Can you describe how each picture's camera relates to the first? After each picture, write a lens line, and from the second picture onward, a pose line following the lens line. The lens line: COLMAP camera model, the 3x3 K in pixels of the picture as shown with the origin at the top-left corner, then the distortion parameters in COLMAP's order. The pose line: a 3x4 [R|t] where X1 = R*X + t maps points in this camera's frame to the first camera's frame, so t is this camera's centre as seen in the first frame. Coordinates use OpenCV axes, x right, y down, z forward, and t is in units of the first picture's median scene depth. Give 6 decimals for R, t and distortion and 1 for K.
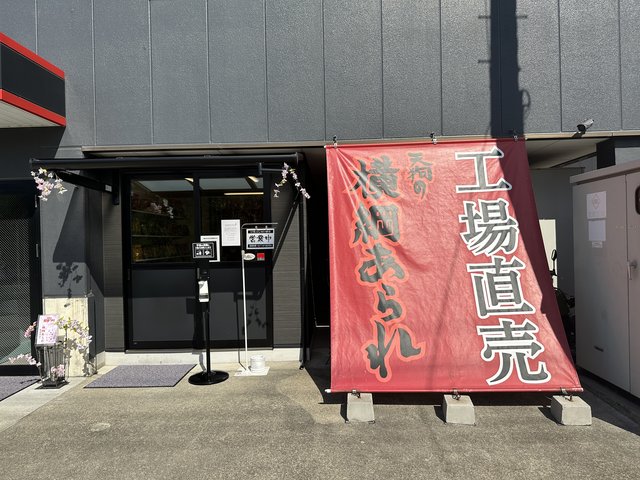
lens RADIAL K [[429.9, 0, 319.9], [0, 429.9, 241.7], [0, 0, 1]] dist [0.006034, -0.006036]
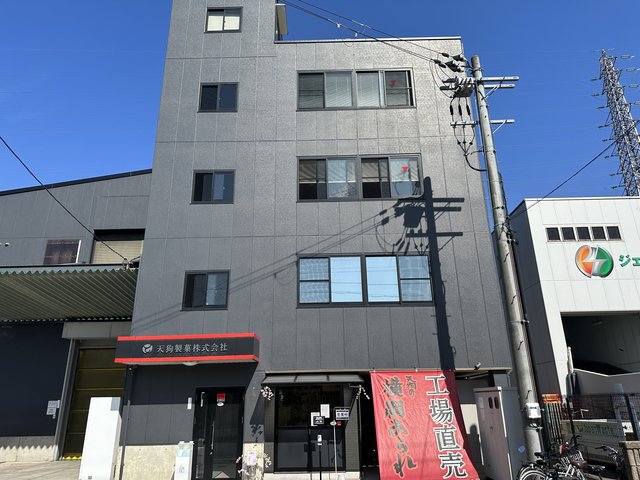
lens RADIAL K [[429.9, 0, 314.3], [0, 429.9, 237.1], [0, 0, 1]] dist [0.006034, -0.006036]
pose [[0.999904, 0.013647, 0.002182, -0.306471], [-0.011866, 0.928690, -0.370666, -0.033820], [-0.007085, 0.370605, 0.928763, -1.452172]]
